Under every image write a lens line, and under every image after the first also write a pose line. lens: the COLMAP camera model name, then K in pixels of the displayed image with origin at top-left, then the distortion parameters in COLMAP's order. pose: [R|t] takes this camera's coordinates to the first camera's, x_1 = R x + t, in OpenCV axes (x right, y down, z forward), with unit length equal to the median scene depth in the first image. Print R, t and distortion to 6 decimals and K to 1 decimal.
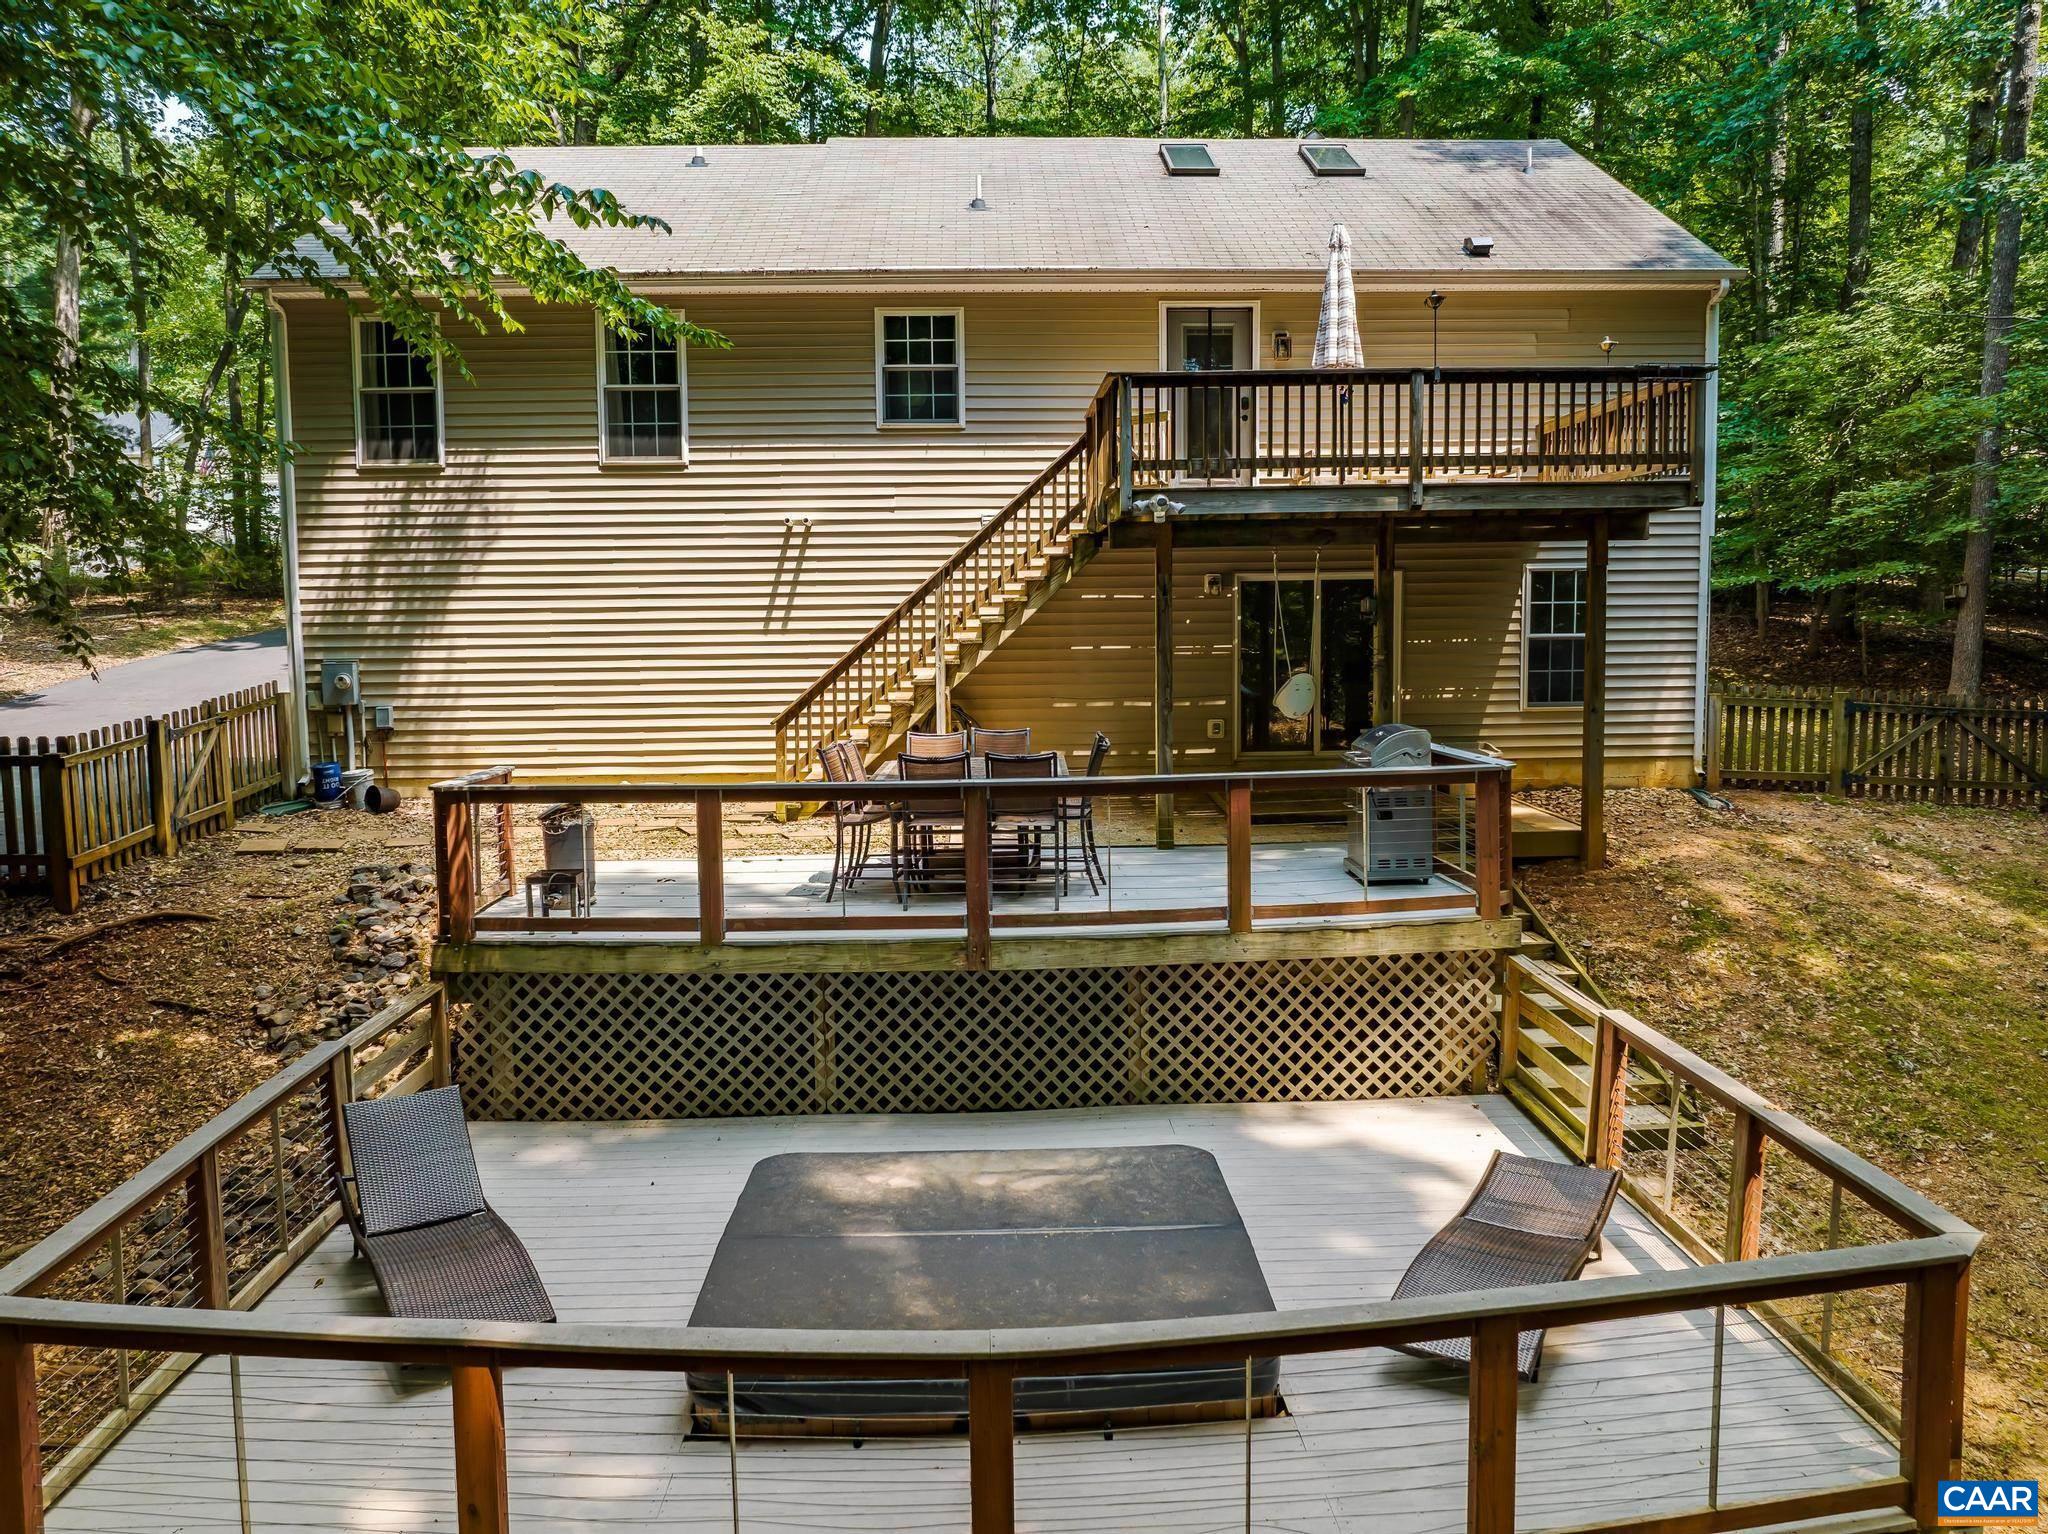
lens RADIAL K [[1439.9, 0, 1031.0], [0, 1439.9, 760.1], [0, 0, 1]] dist [-0.035908, -0.009644]
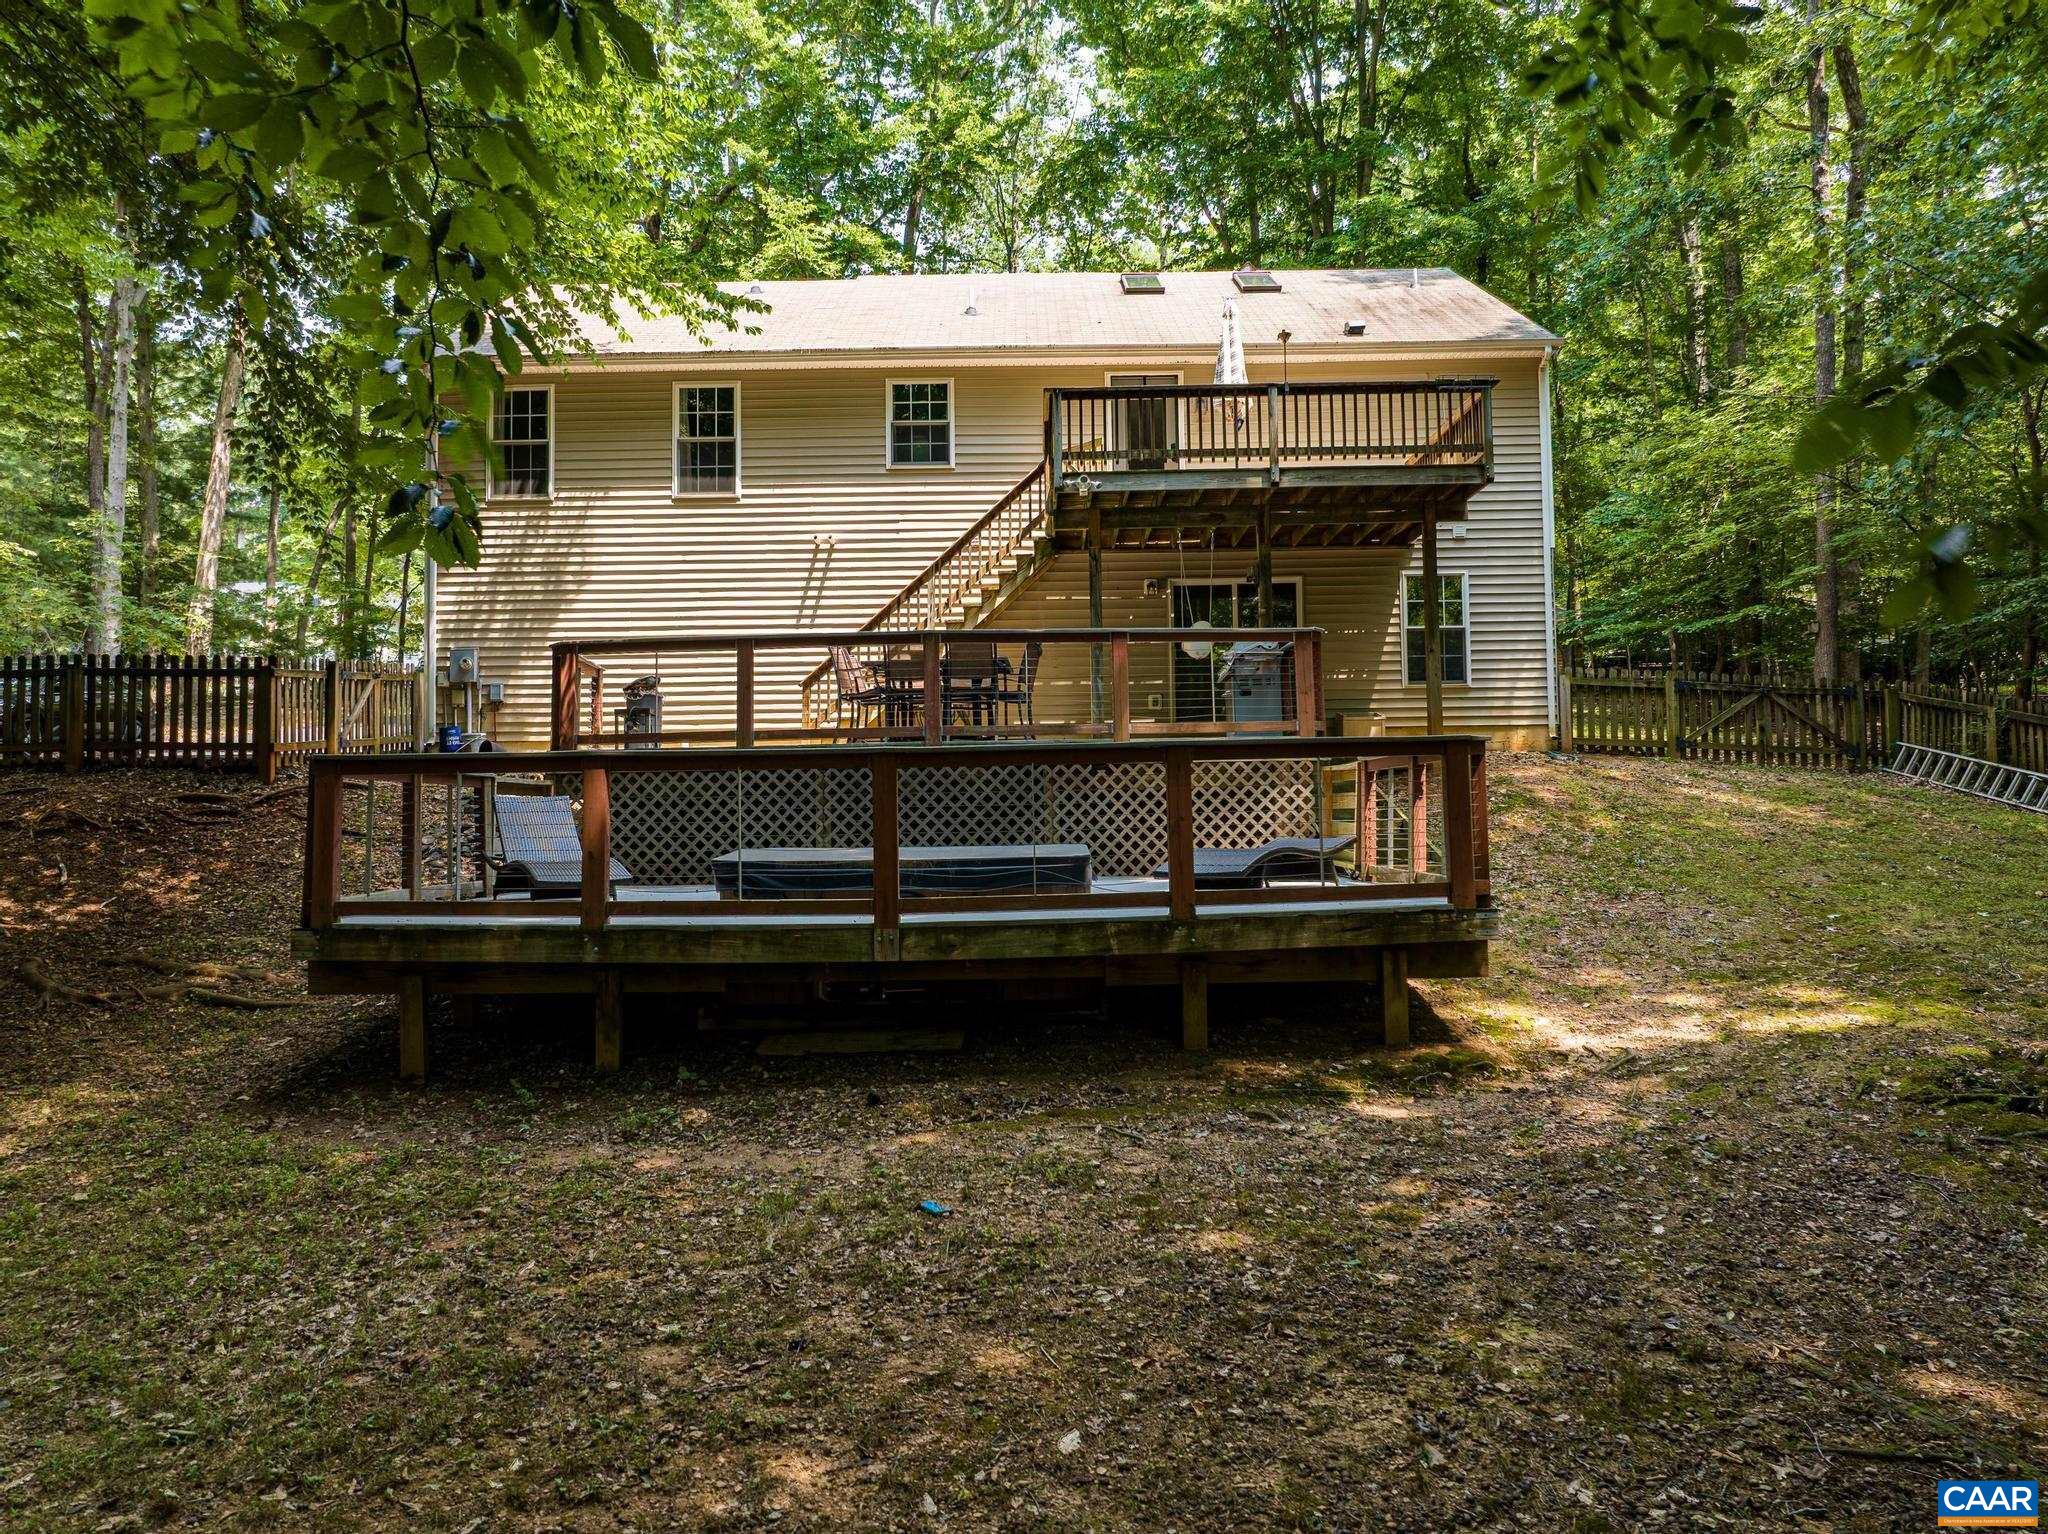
lens RADIAL K [[1439.9, 0, 1027.9], [0, 1439.9, 758.8], [0, 0, 1]] dist [-0.035908, -0.009644]
pose [[0.999288, -0.003783, -0.037534, 0.067351], [-0.001474, 0.990282, -0.139066, 0.206693], [0.037695, 0.139023, 0.989571, -0.236857]]
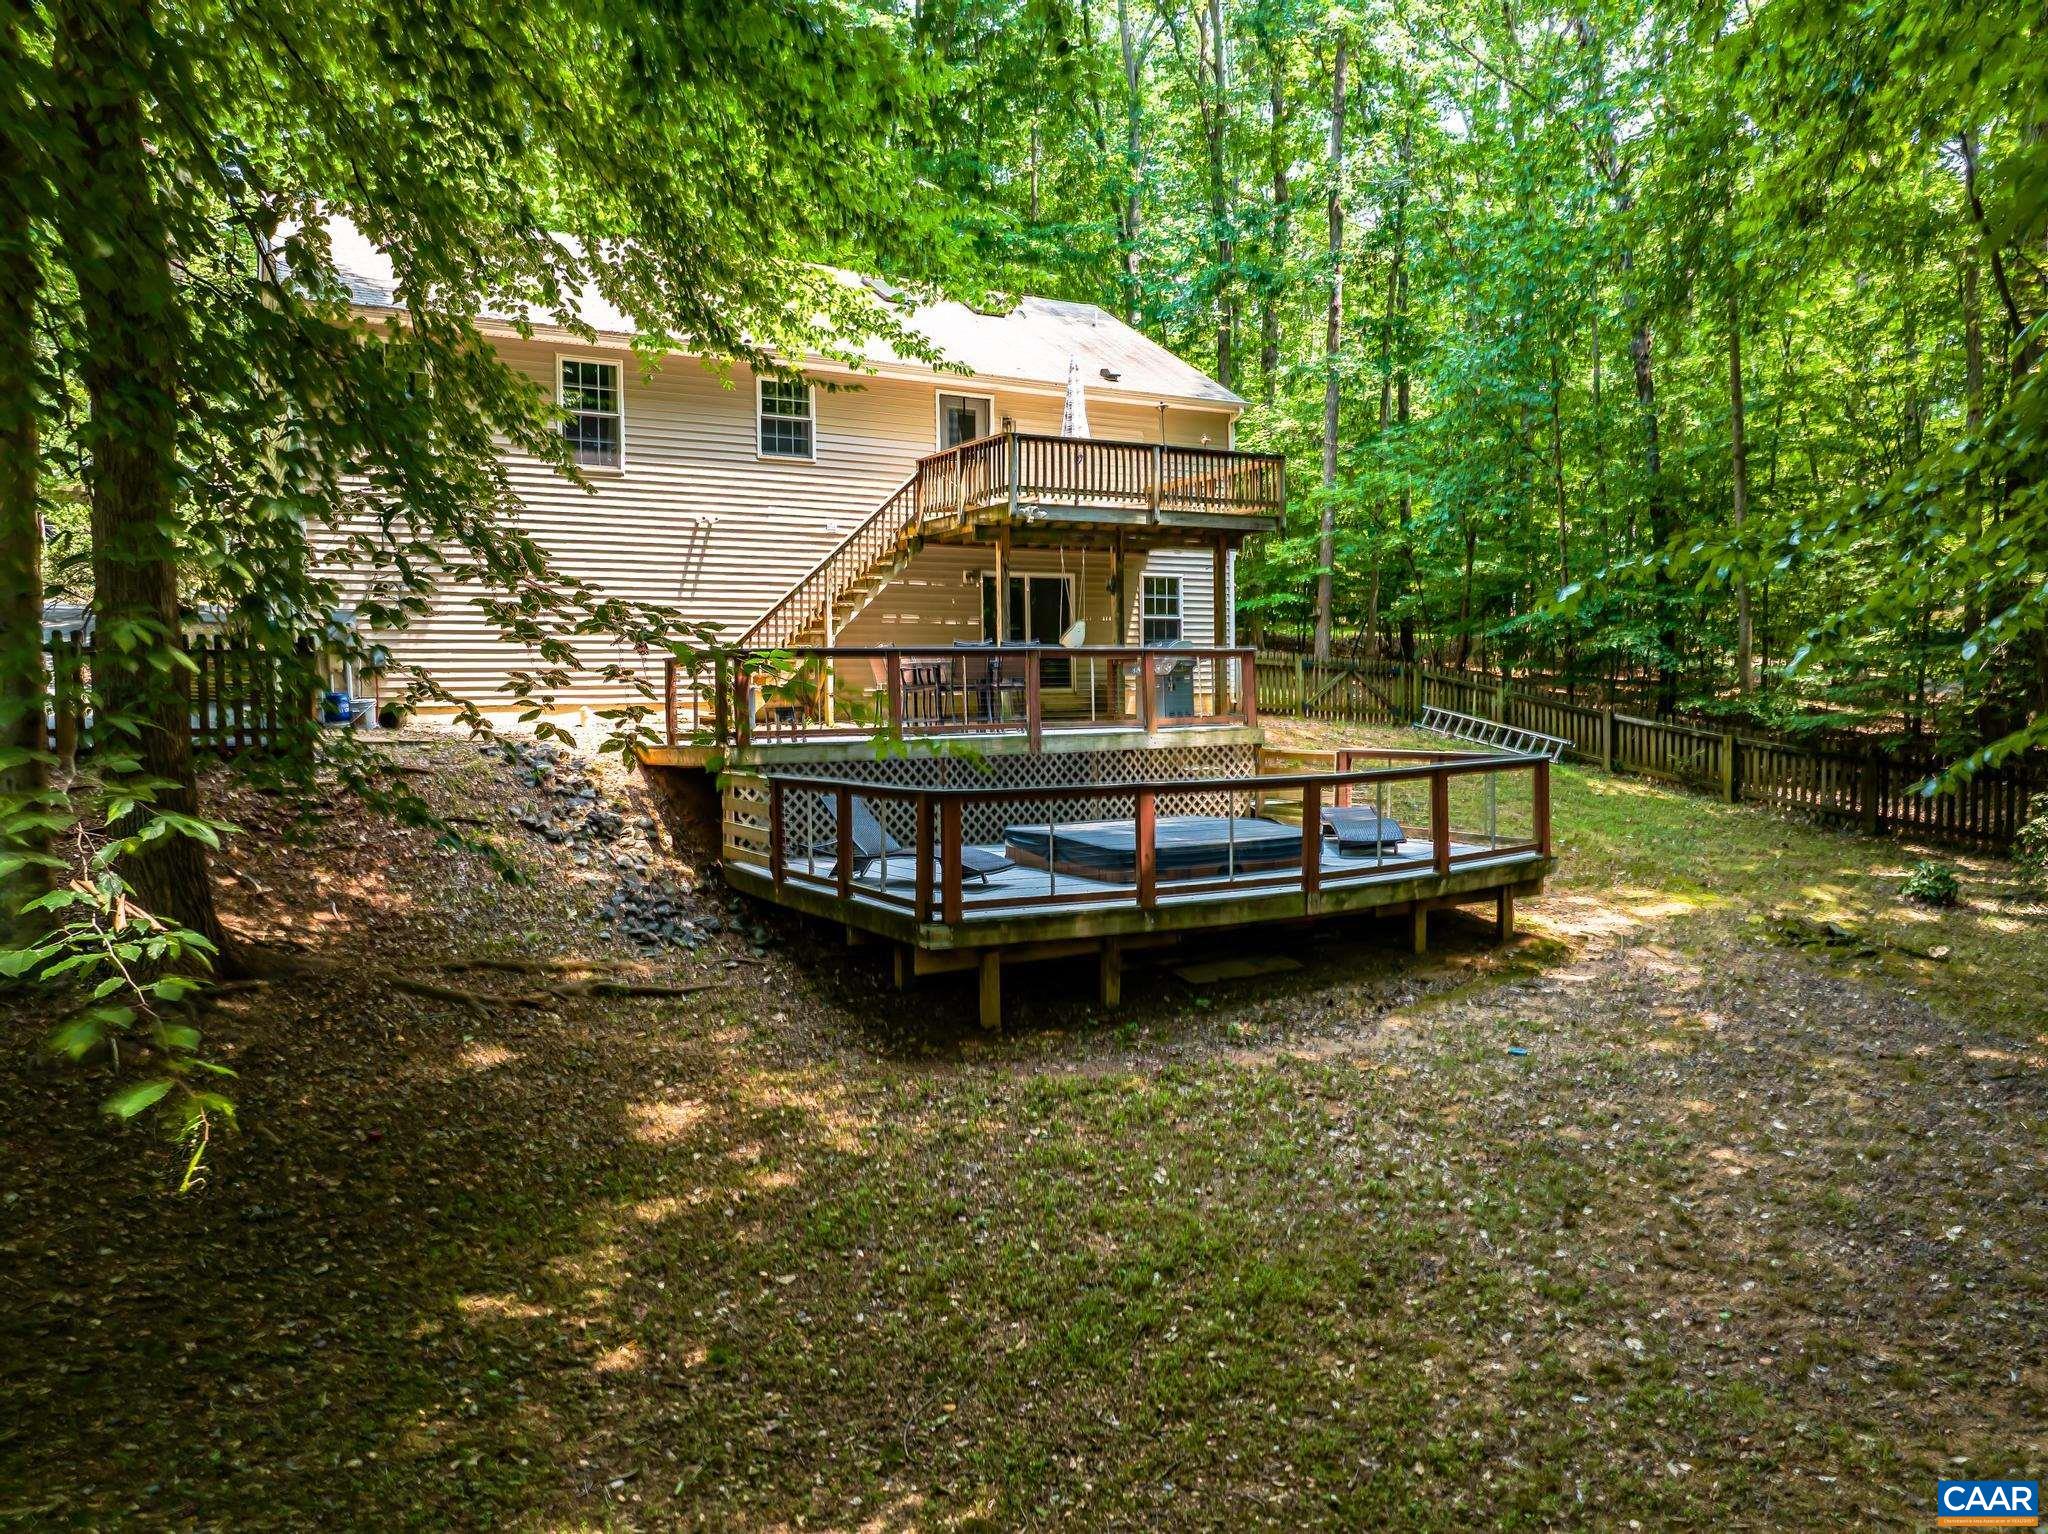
lens RADIAL K [[1439.9, 0, 1030.3], [0, 1439.9, 762.9], [0, 0, 1]] dist [-0.035908, -0.009644]
pose [[0.877368, -0.022297, 0.479300, -0.559106], [0.050221, 0.997700, -0.045517, 0.148335], [-0.477183, 0.064006, 0.876470, -0.353108]]
